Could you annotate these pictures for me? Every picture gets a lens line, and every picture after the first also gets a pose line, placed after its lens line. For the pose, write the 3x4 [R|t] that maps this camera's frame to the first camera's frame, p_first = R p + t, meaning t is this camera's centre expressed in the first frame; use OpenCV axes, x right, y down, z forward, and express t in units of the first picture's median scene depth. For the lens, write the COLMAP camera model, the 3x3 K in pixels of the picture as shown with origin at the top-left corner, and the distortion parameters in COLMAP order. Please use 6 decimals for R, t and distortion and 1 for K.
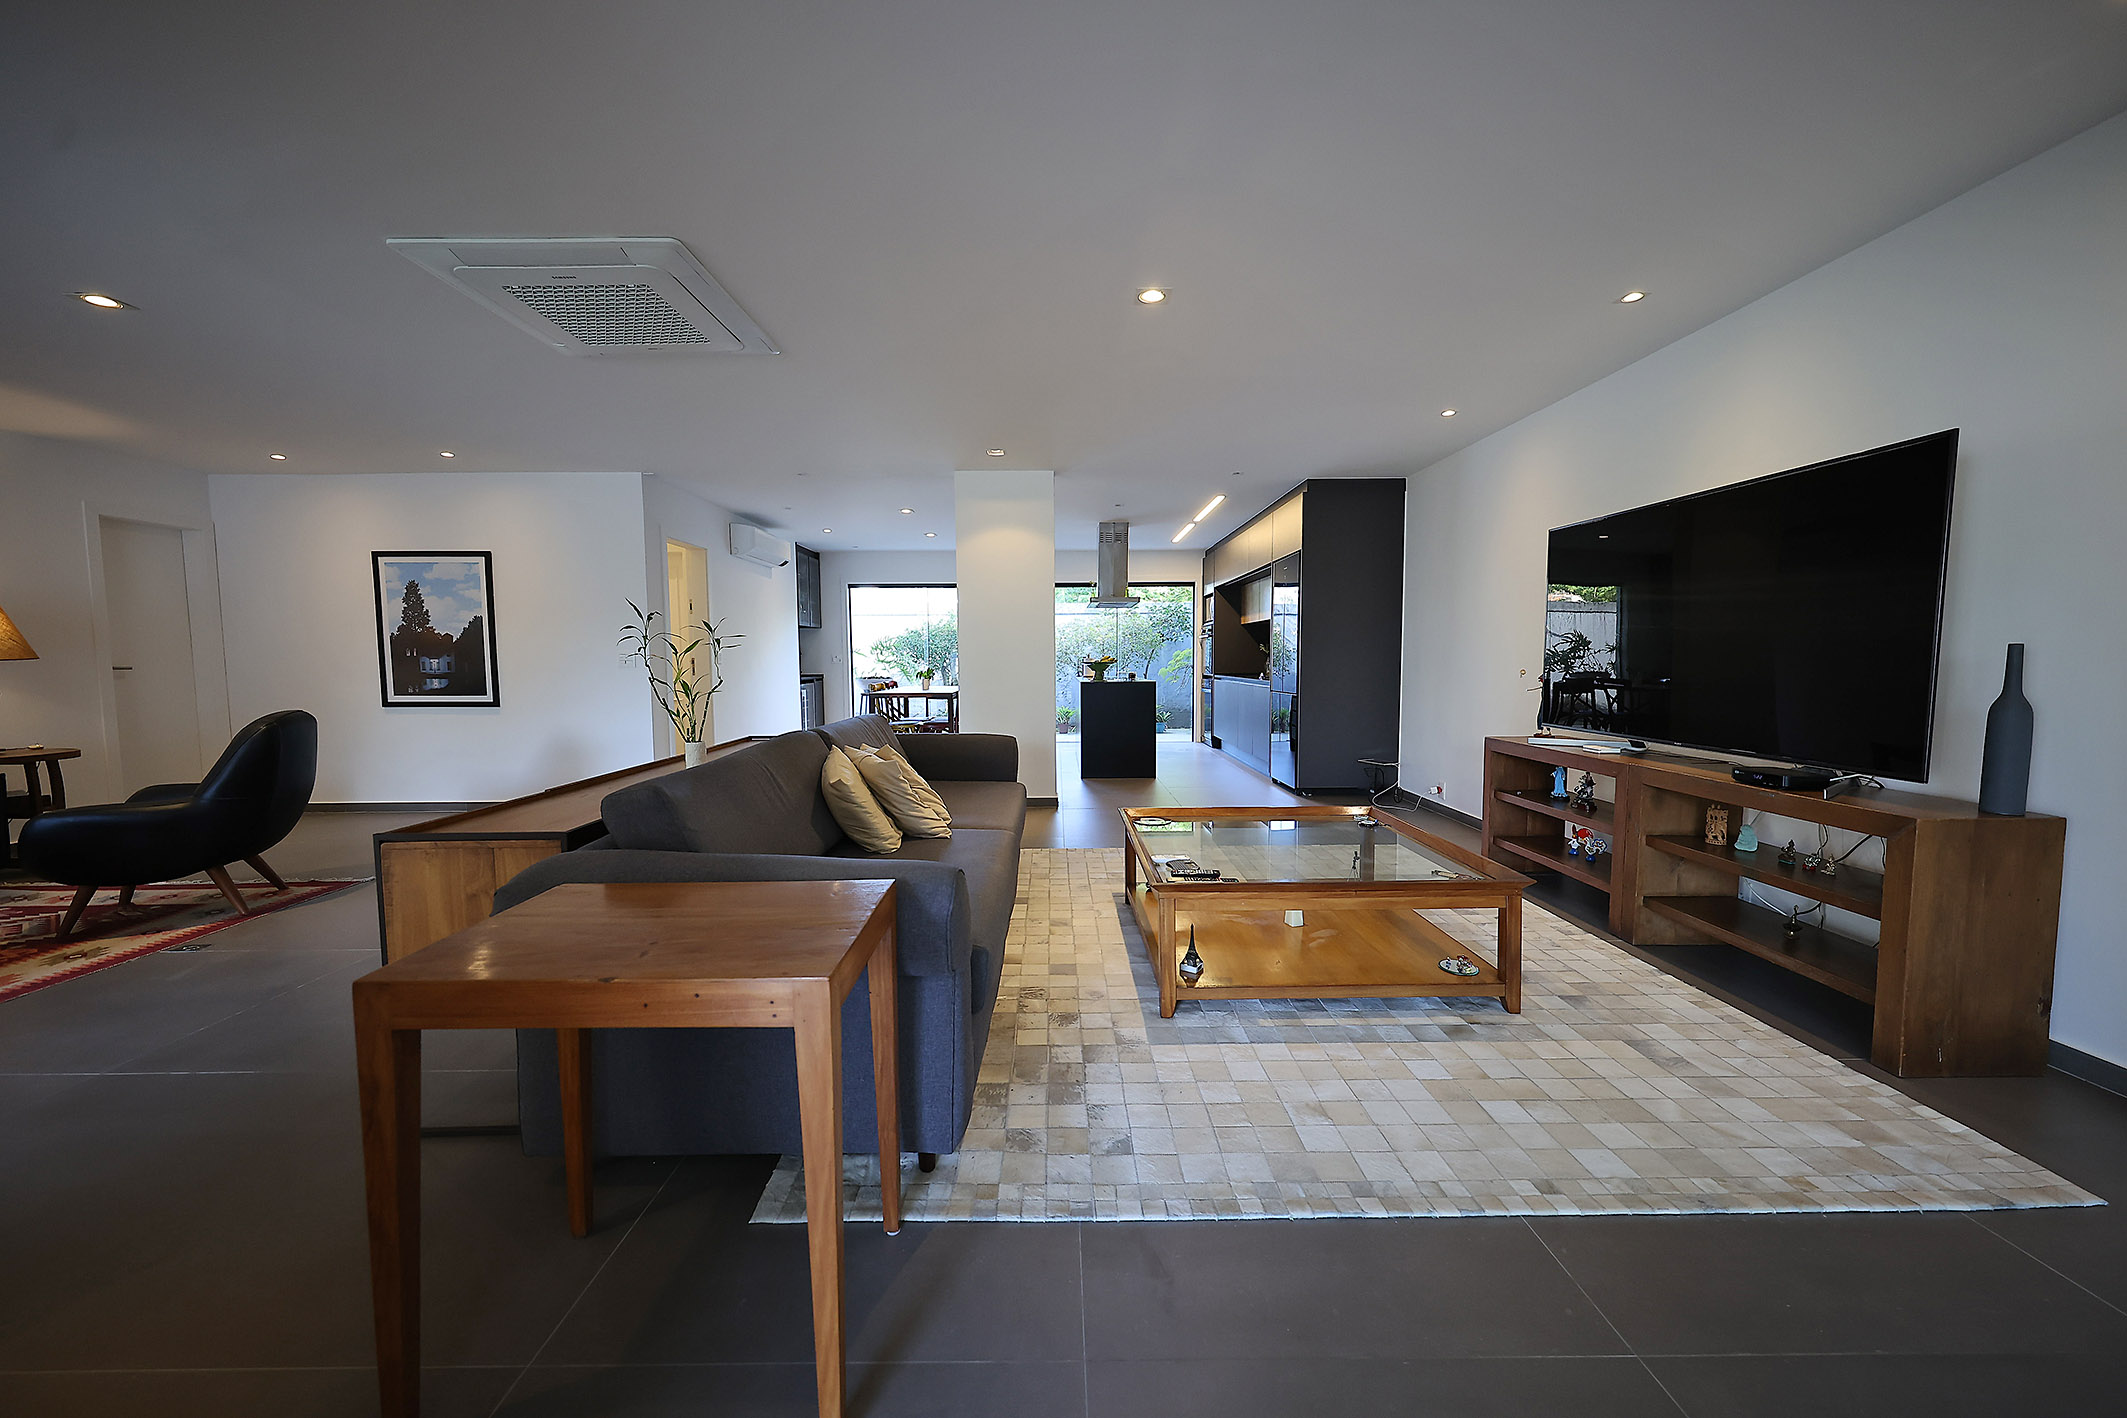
lens RADIAL K [[762.7, 0, 1062.5], [0, 762.7, 706.5], [0, 0, 1]] dist [0.004535, 0.000062]
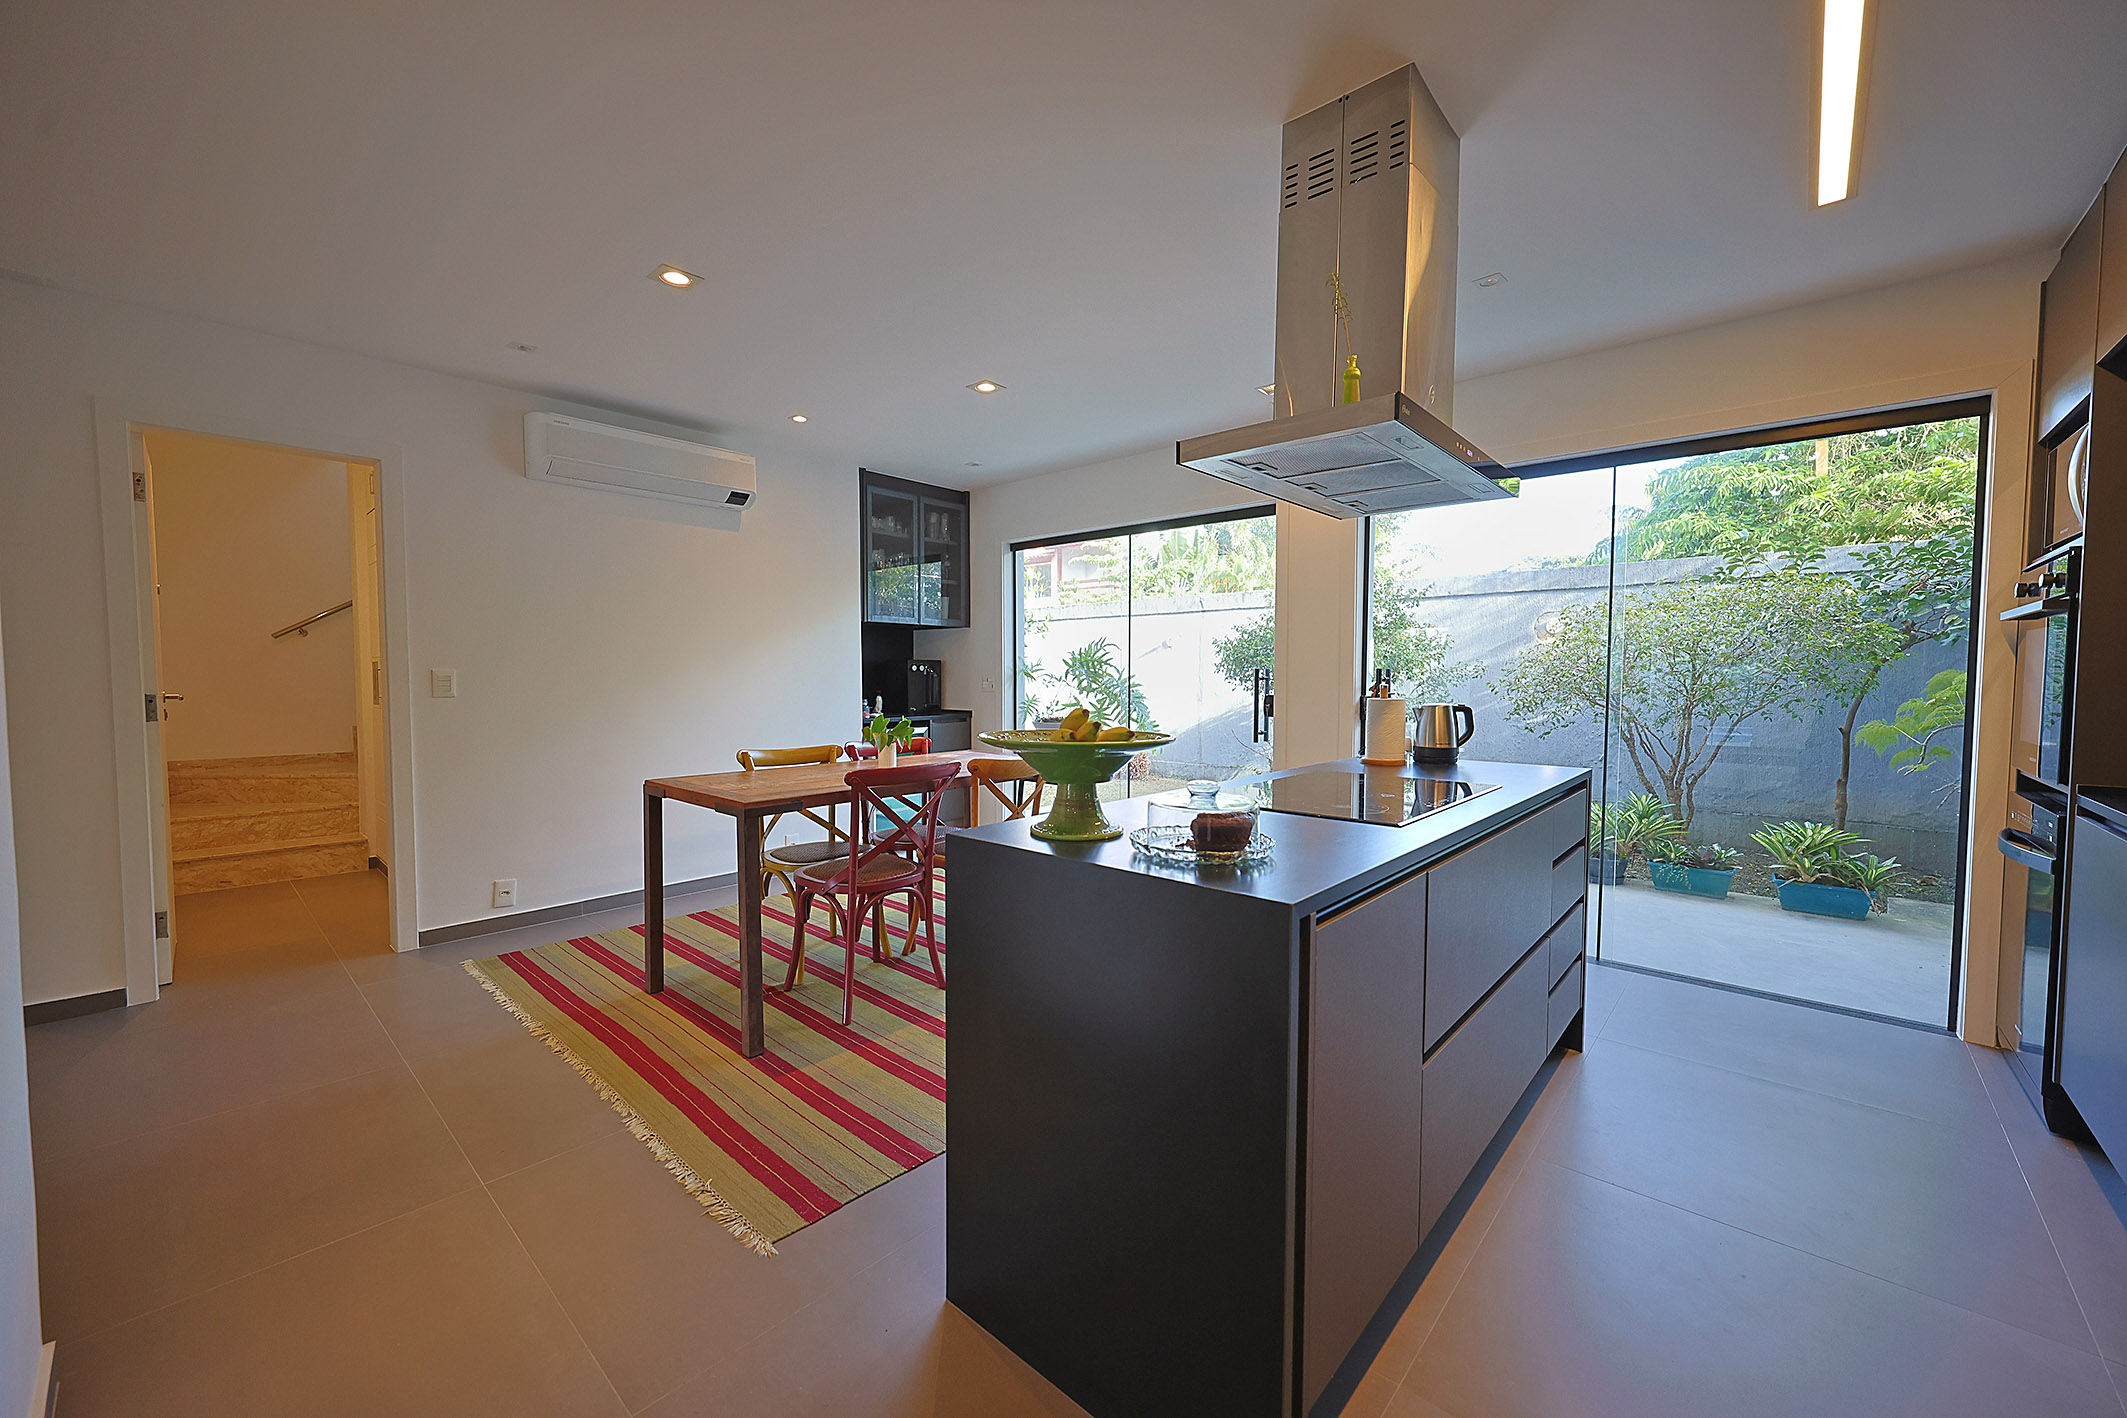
lens RADIAL K [[806.3, 0, 1063.9], [0, 806.3, 708.1], [0, 0, 1]] dist [0.000113, -0.000344]
pose [[0.732986, 0.038185, -0.679172, 0.239338], [-0.050984, 0.998699, 0.001126, -0.084613], [0.678331, 0.033801, 0.733979, 1.082925]]
